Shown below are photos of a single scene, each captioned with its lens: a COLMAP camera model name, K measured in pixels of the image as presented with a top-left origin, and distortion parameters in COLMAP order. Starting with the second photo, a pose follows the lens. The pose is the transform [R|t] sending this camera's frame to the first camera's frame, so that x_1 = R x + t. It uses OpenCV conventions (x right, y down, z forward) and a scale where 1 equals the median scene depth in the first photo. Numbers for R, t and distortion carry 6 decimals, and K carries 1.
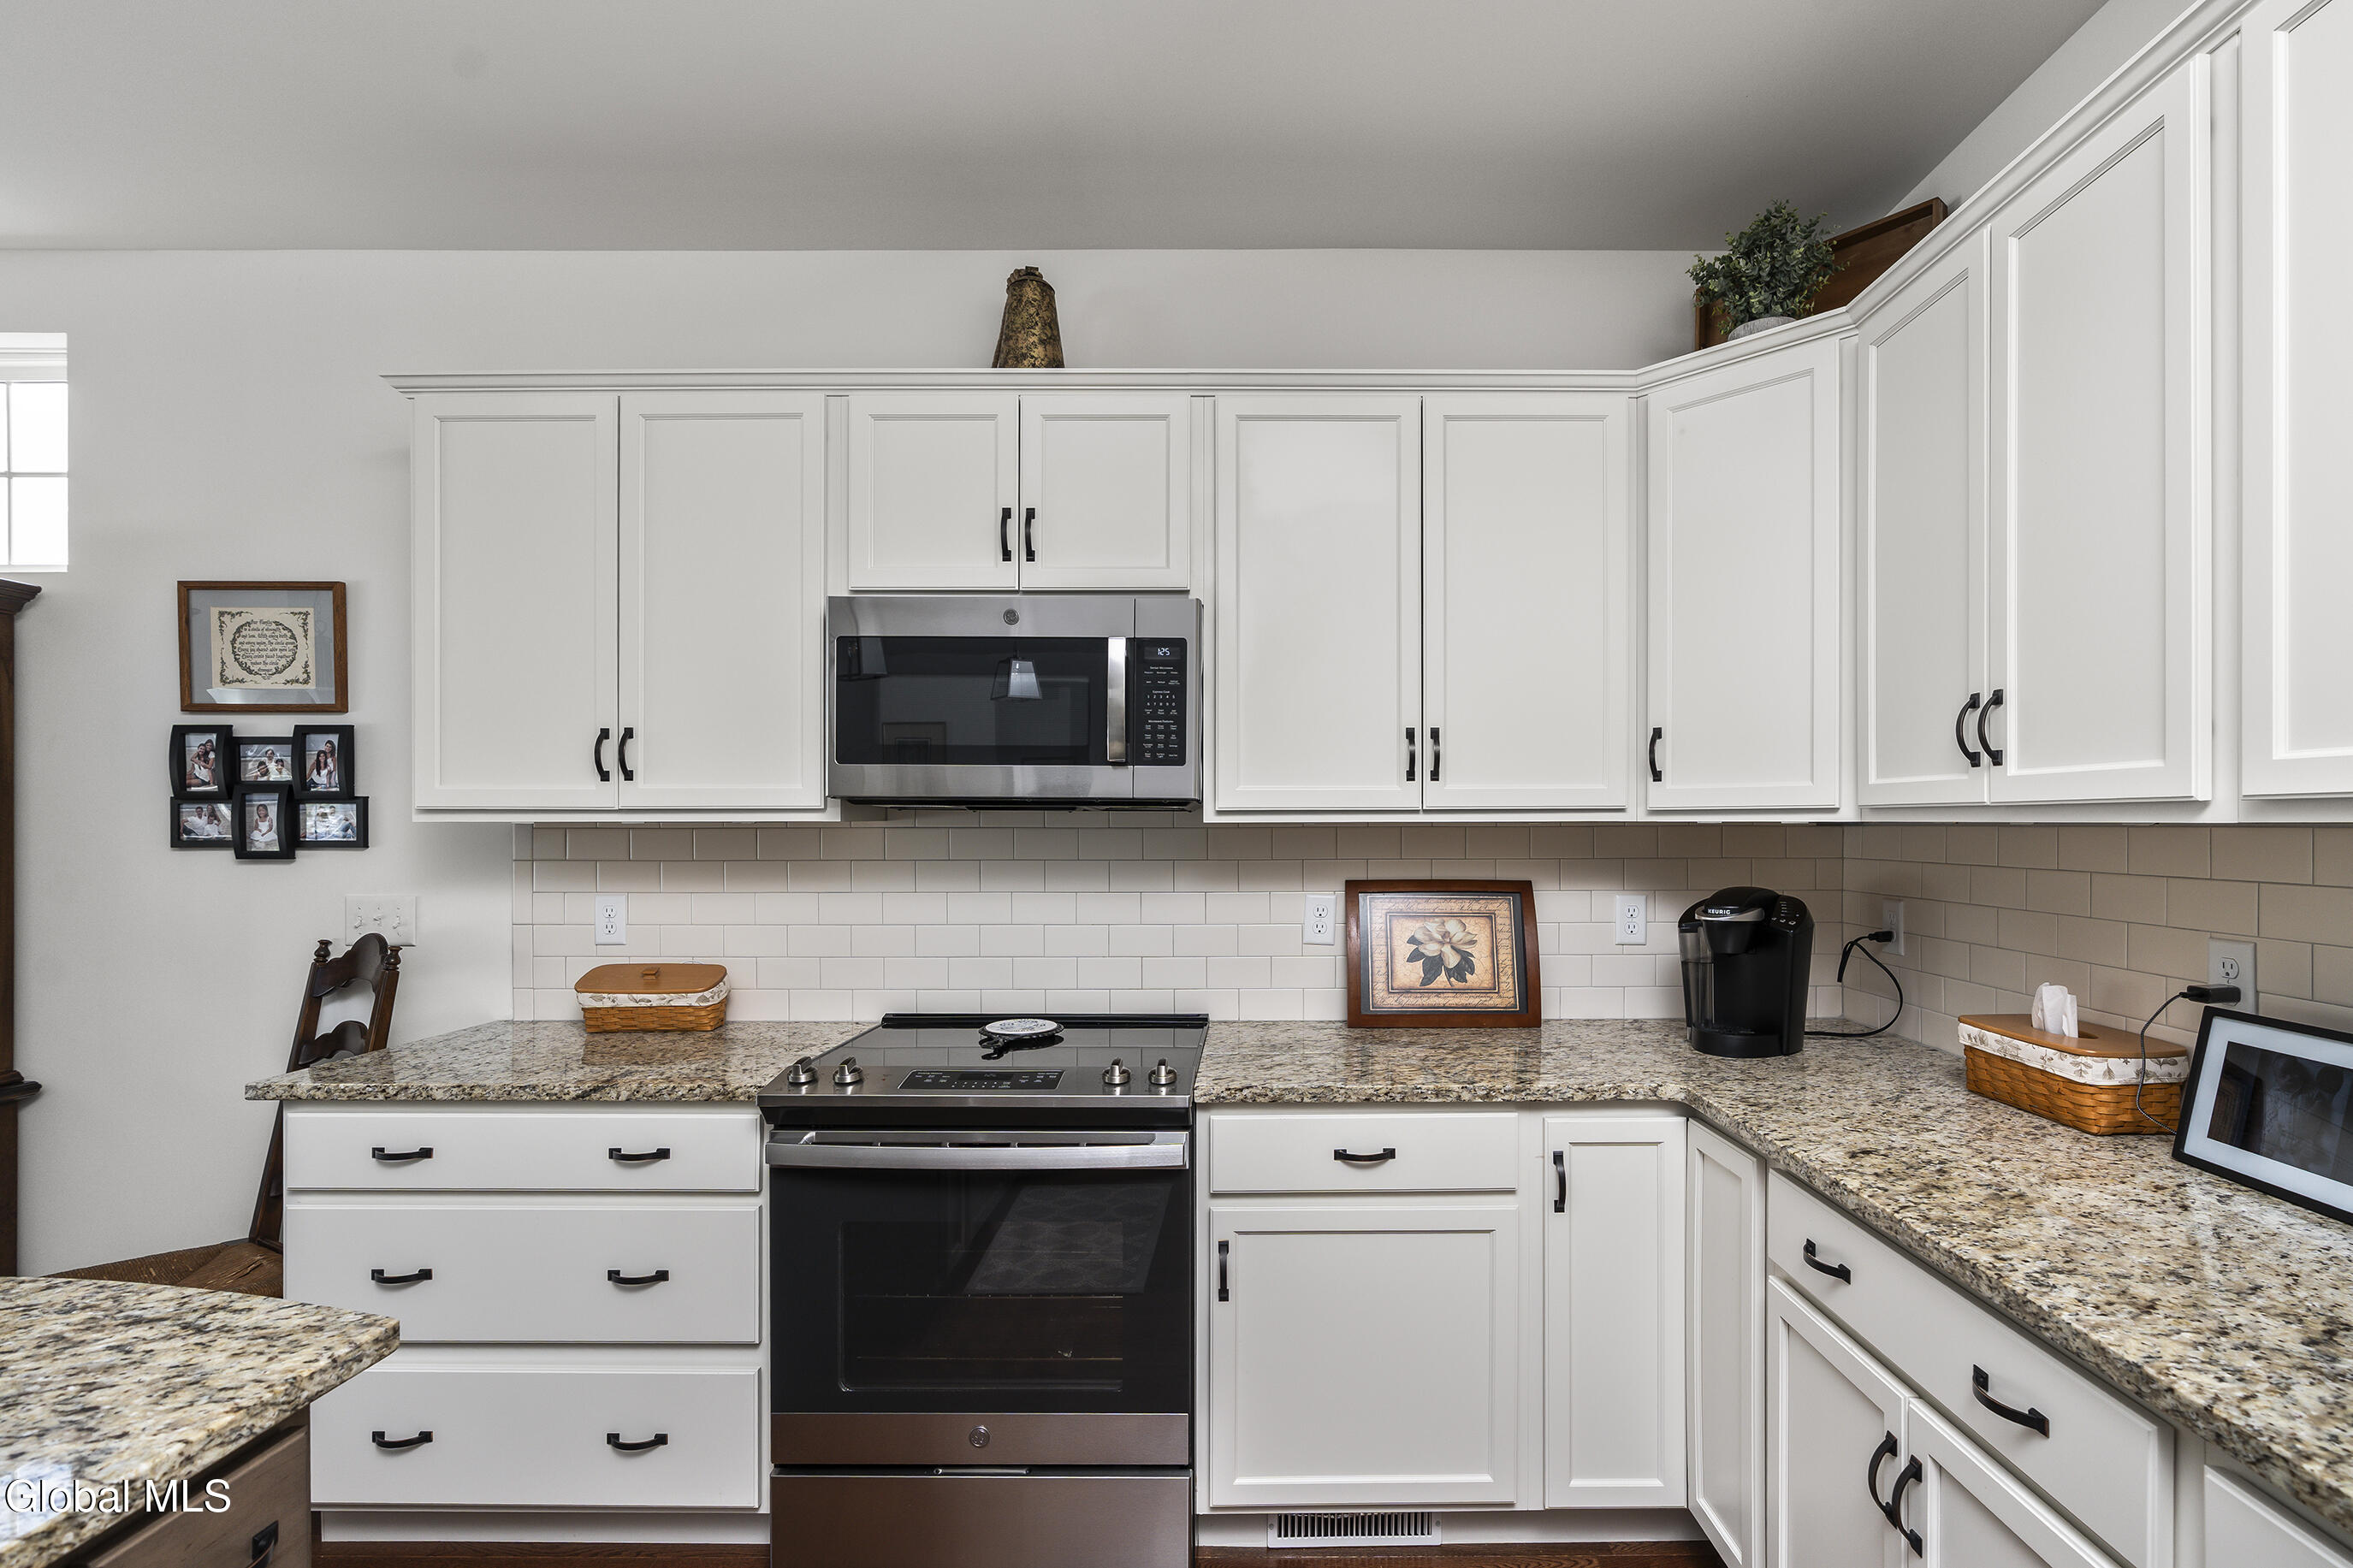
lens RADIAL K [[1059.9, 0, 1176.5], [0, 1059.9, 784.0], [0, 0, 1]] dist [-0.003601, -0.000410]
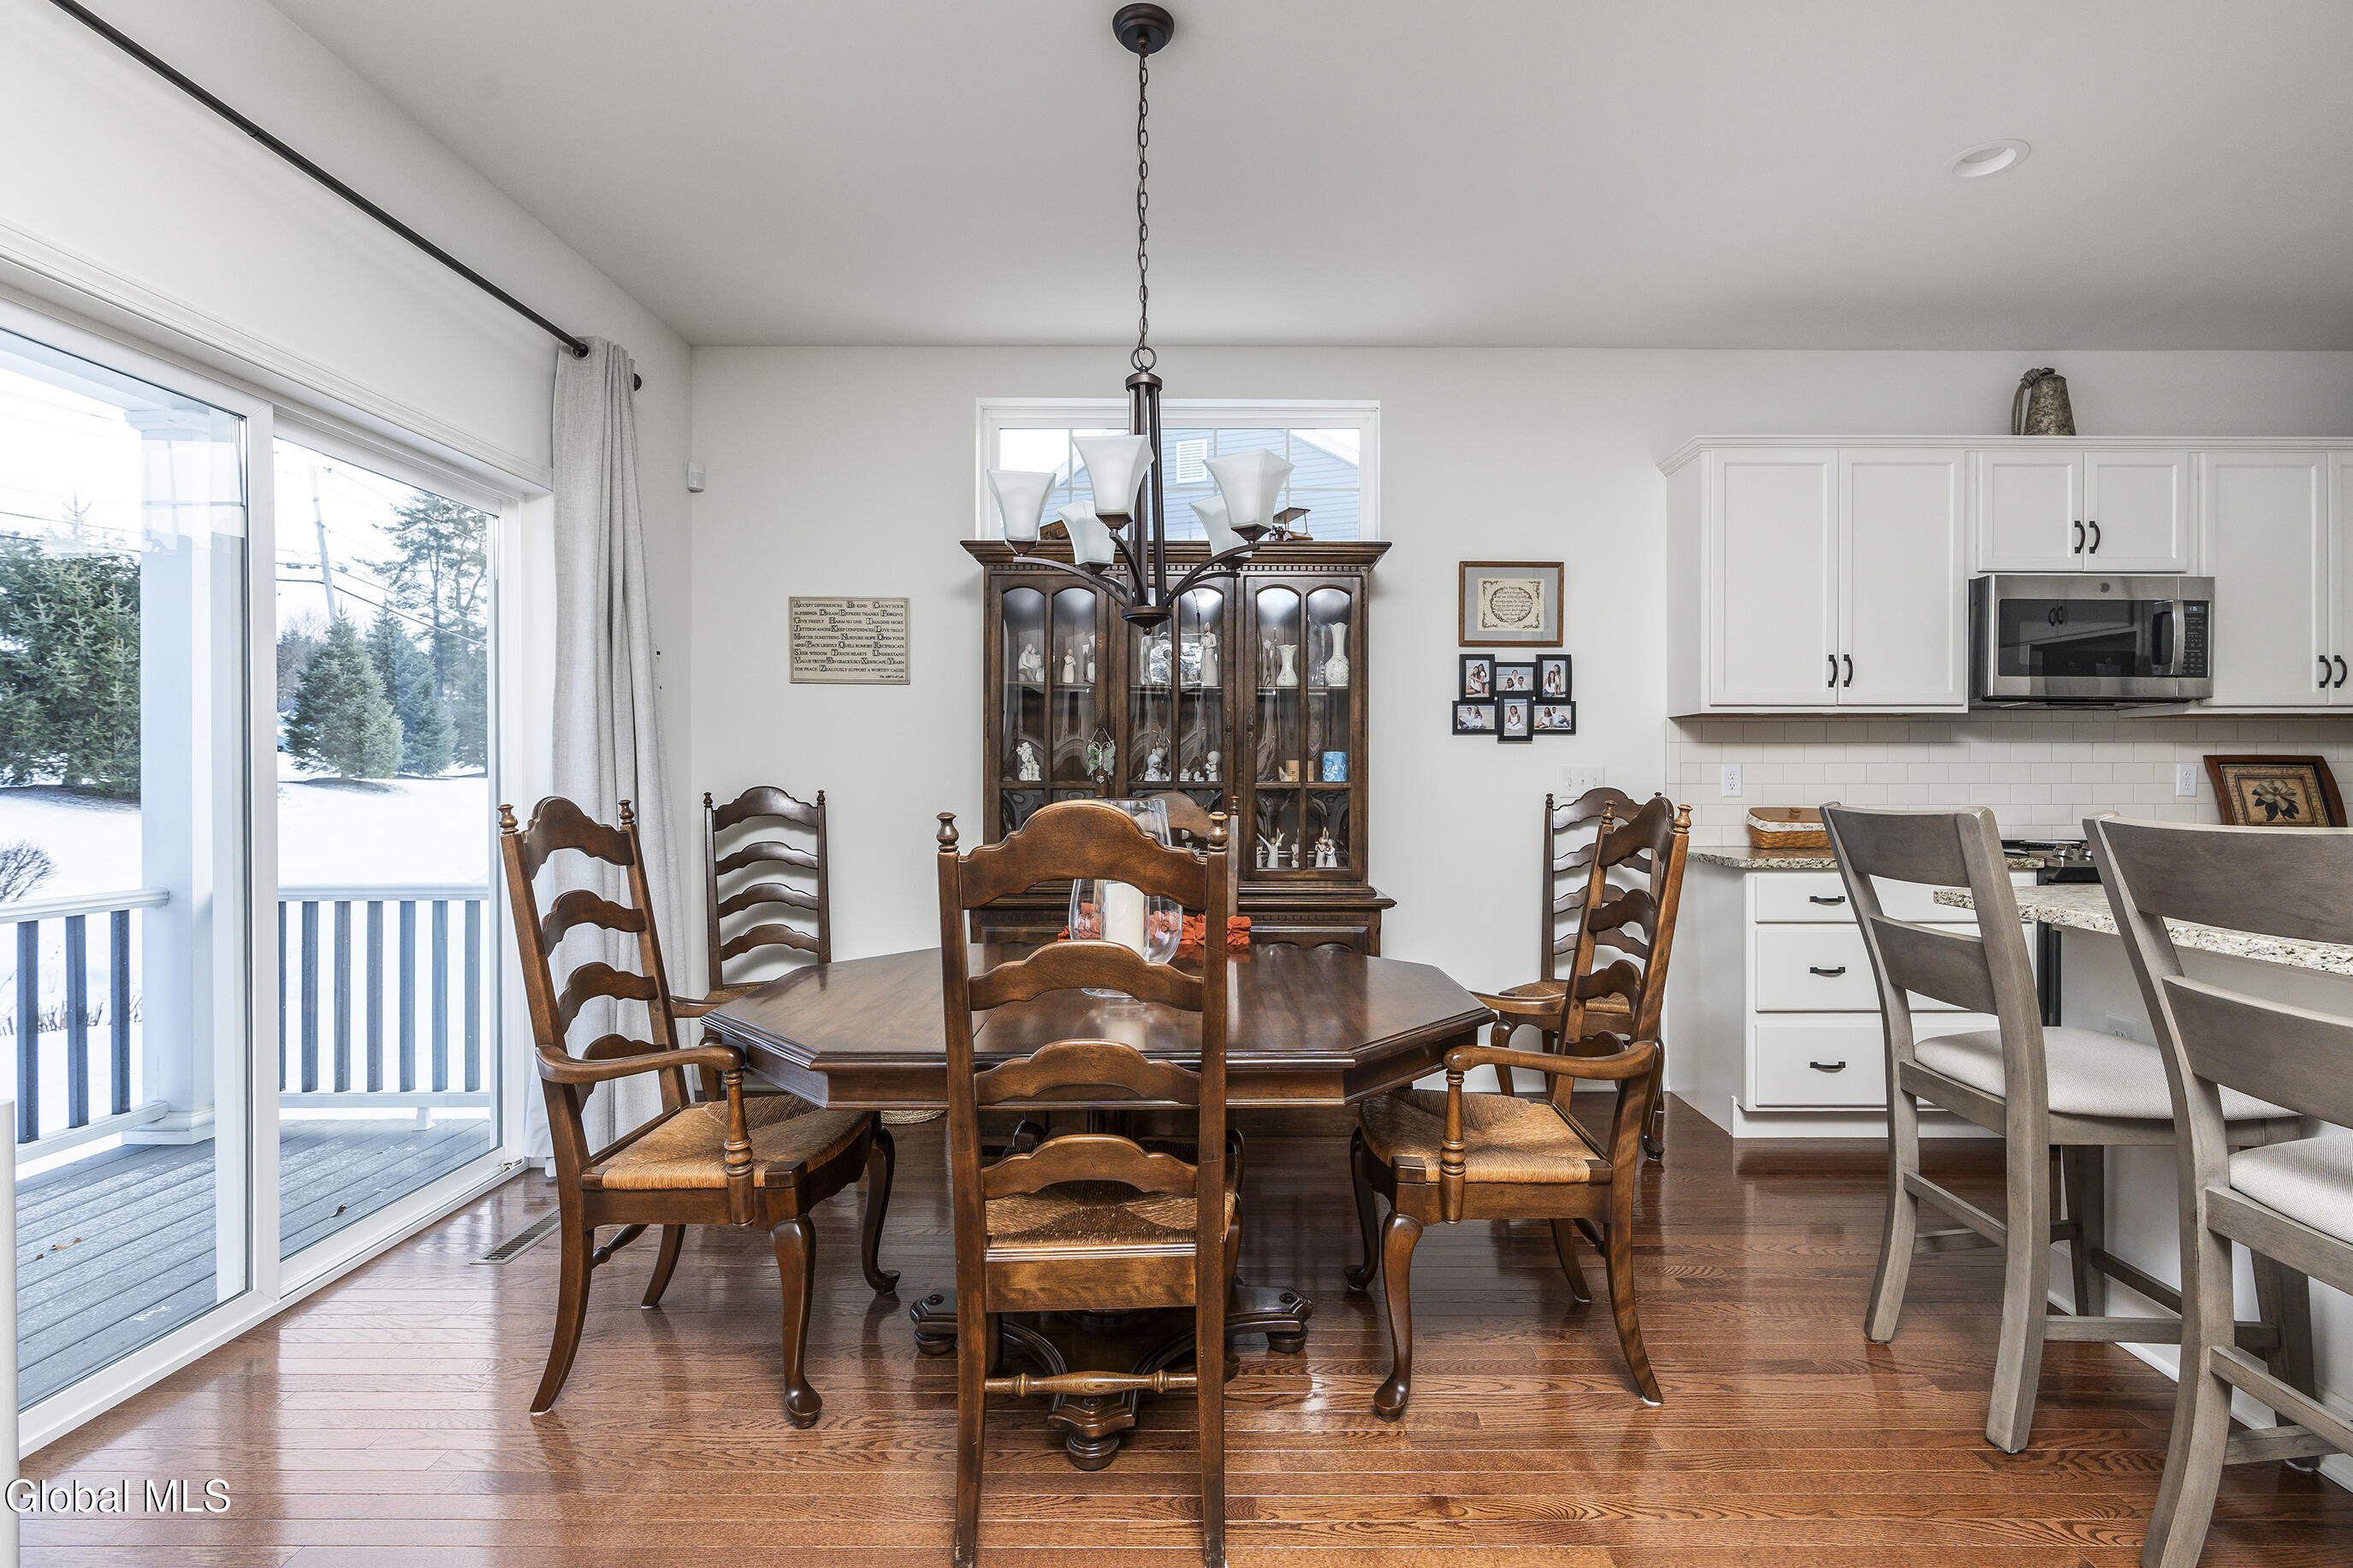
lens RADIAL K [[1059.9, 0, 1176.5], [0, 1059.9, 784.0], [0, 0, 1]] dist [-0.003601, -0.000410]
pose [[0.999990, 0.002630, 0.003604, -1.367995], [-0.002744, 0.999493, 0.031721, 0.086652], [-0.003519, -0.031731, 0.999490, -0.560803]]
